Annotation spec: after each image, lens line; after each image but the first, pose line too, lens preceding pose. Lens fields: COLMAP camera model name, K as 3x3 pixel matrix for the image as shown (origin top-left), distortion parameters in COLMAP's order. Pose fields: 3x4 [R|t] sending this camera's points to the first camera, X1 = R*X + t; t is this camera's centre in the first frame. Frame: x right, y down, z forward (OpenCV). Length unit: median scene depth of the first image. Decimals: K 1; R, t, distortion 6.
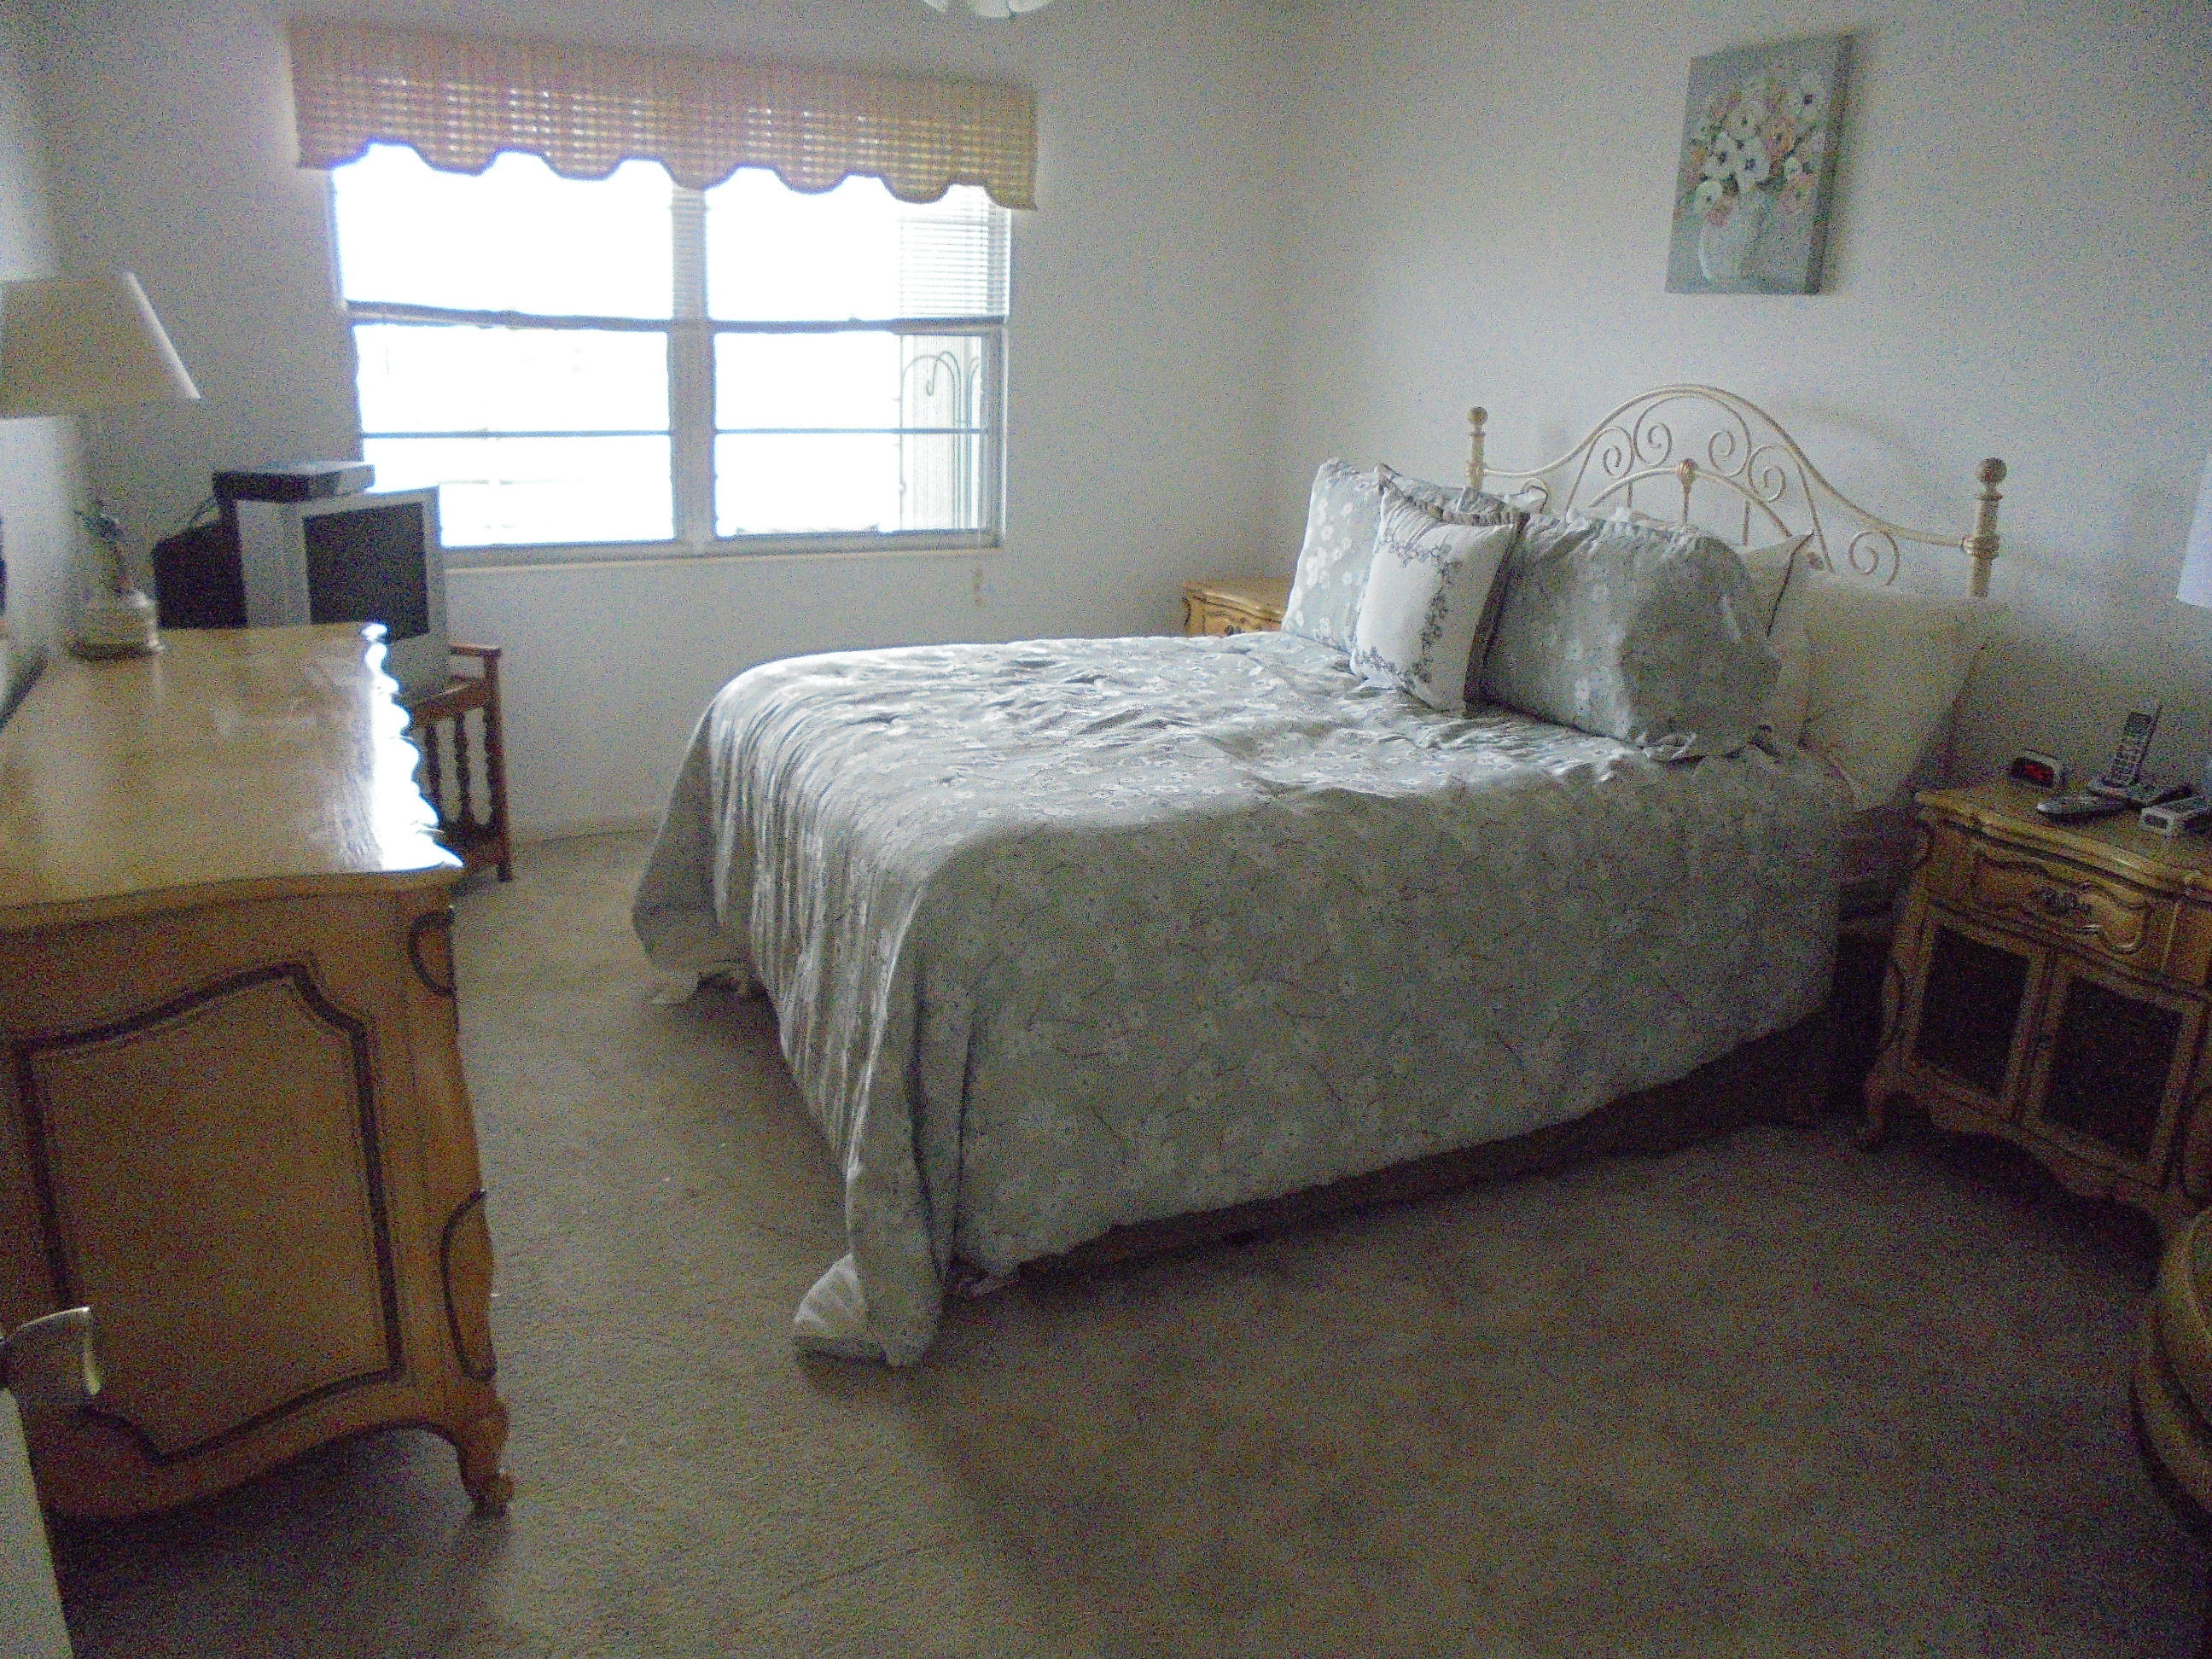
lens RADIAL K [[1644.4, 0, 1099.5], [0, 1644.4, 832.4], [0, 0, 1]] dist [-0.075206, 0.021756]
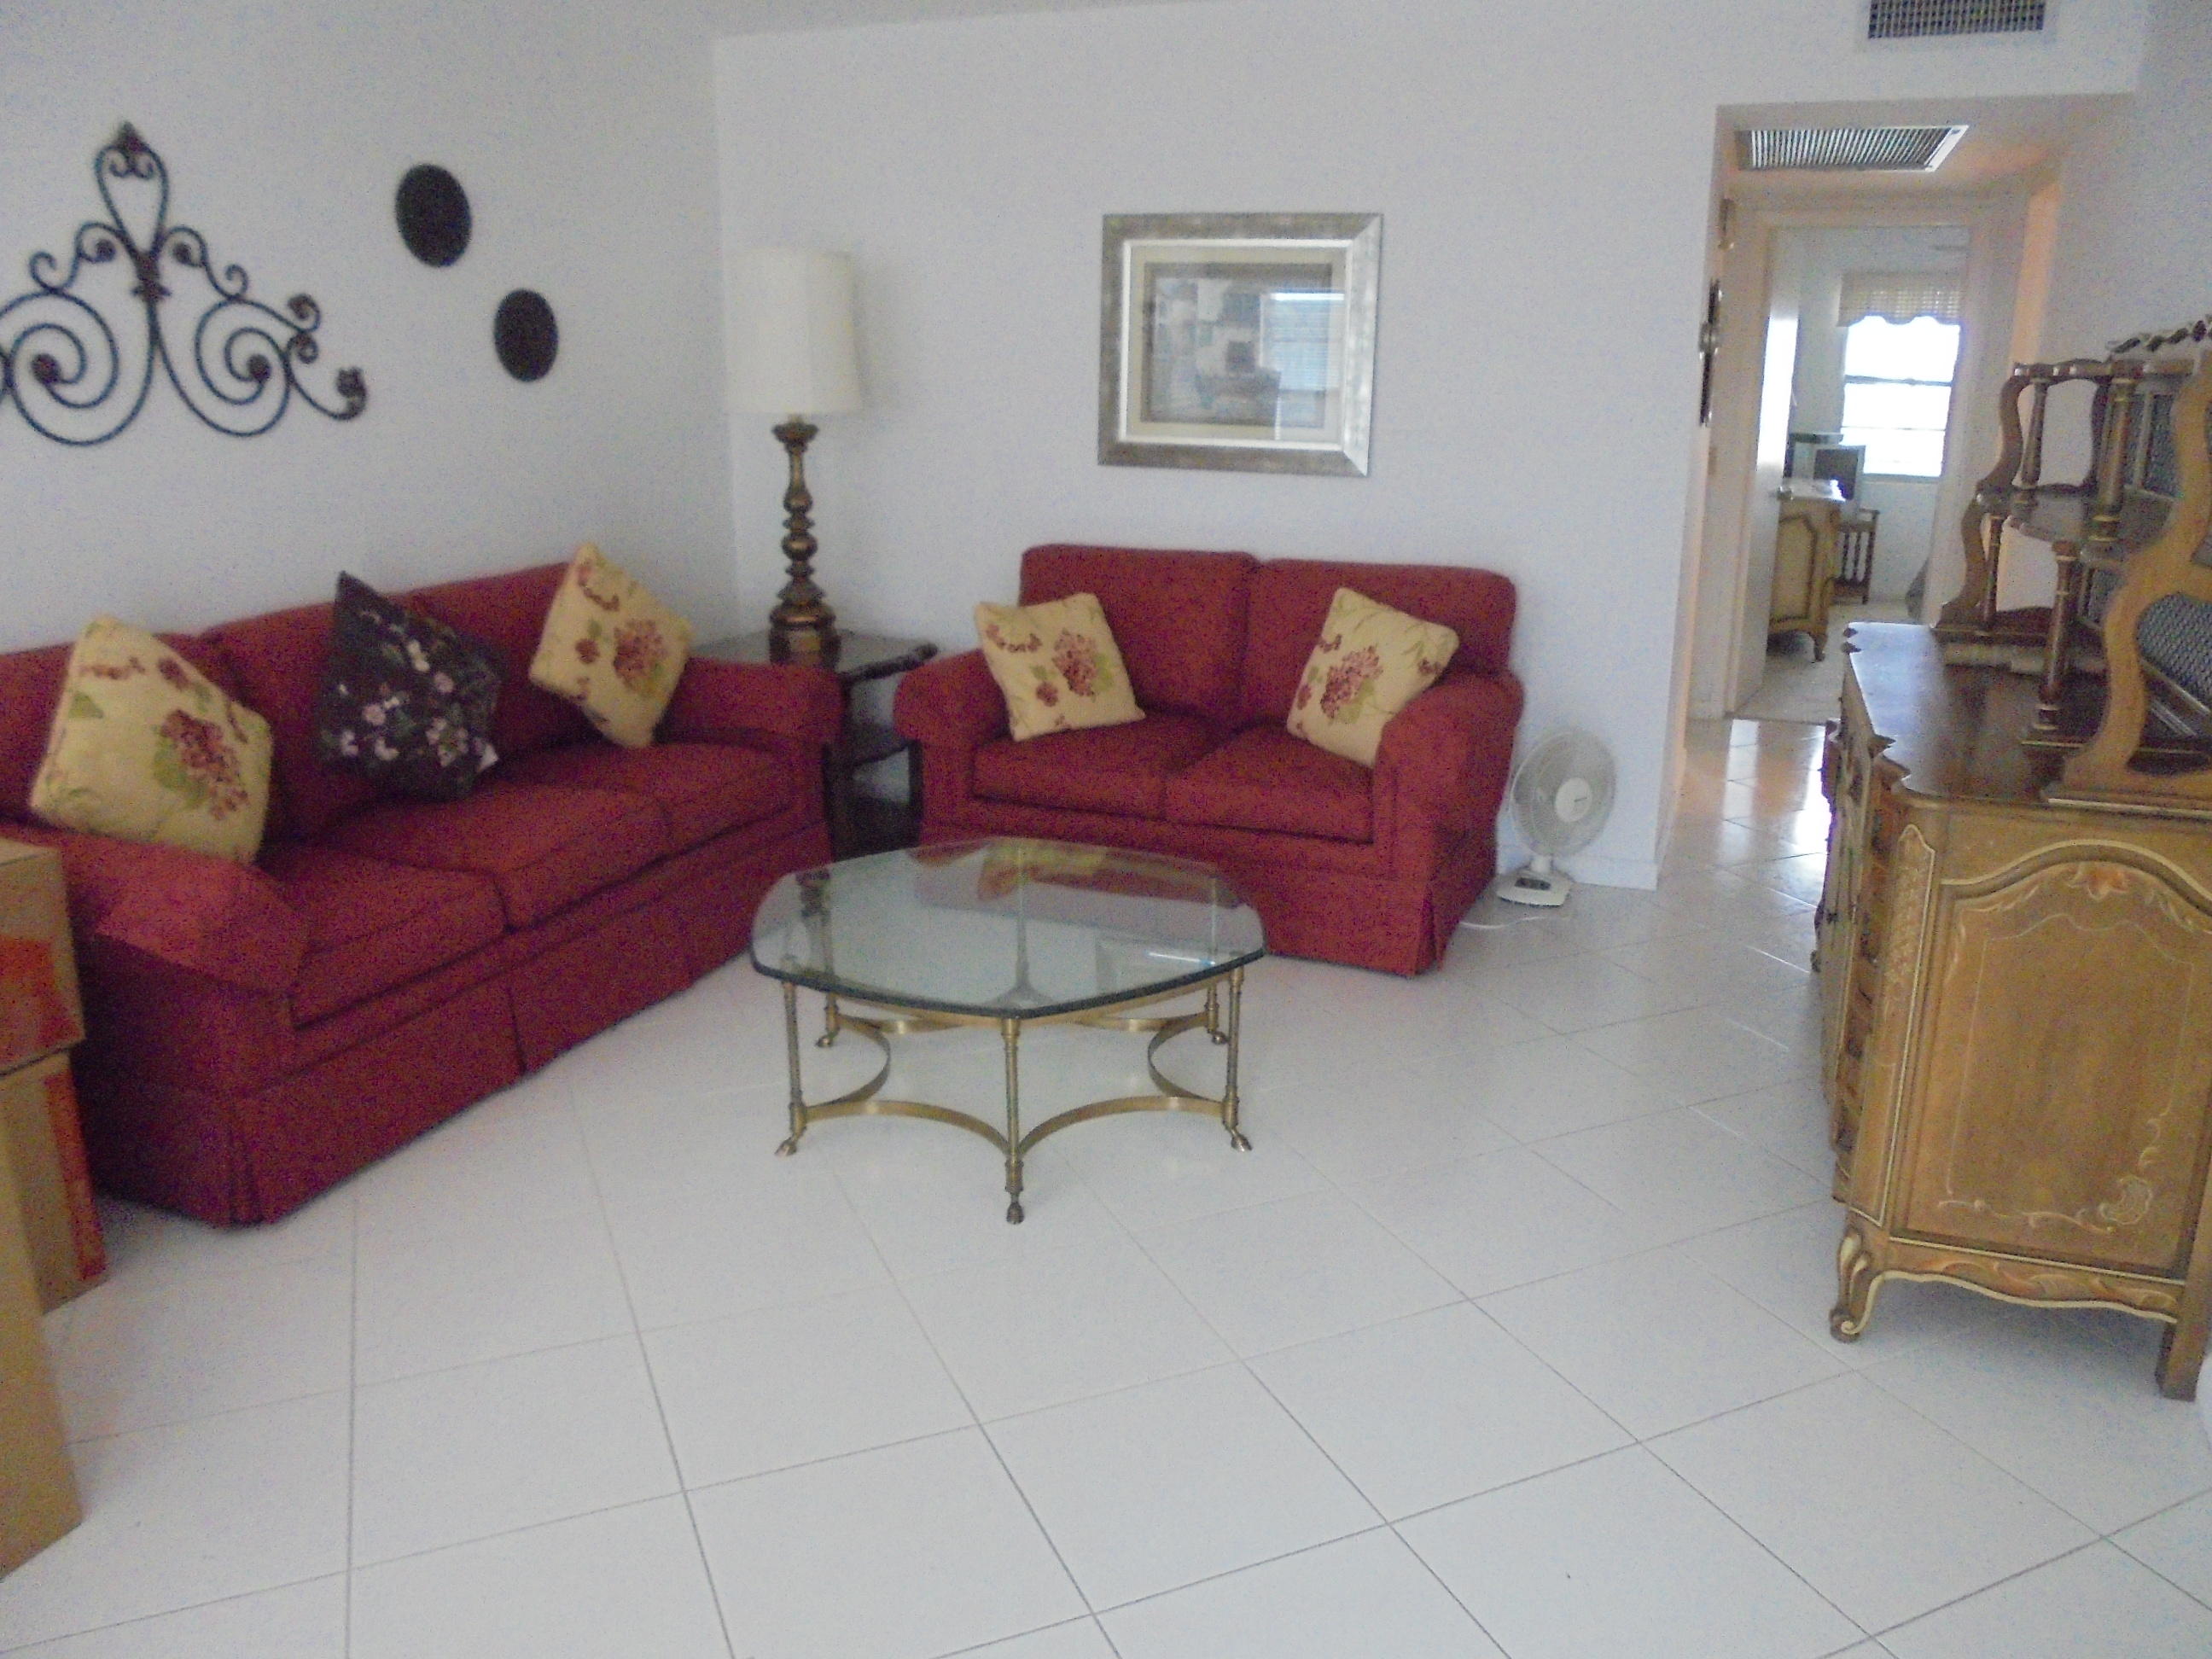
lens RADIAL K [[1644.4, 0, 1106.2], [0, 1644.4, 824.5], [0, 0, 1]] dist [-0.075206, 0.021756]
pose [[0.667586, 0.169295, -0.725030, 0.777221], [-0.197791, 0.979140, 0.046509, 0.517447], [0.717780, 0.112356, 0.687145, -1.633635]]
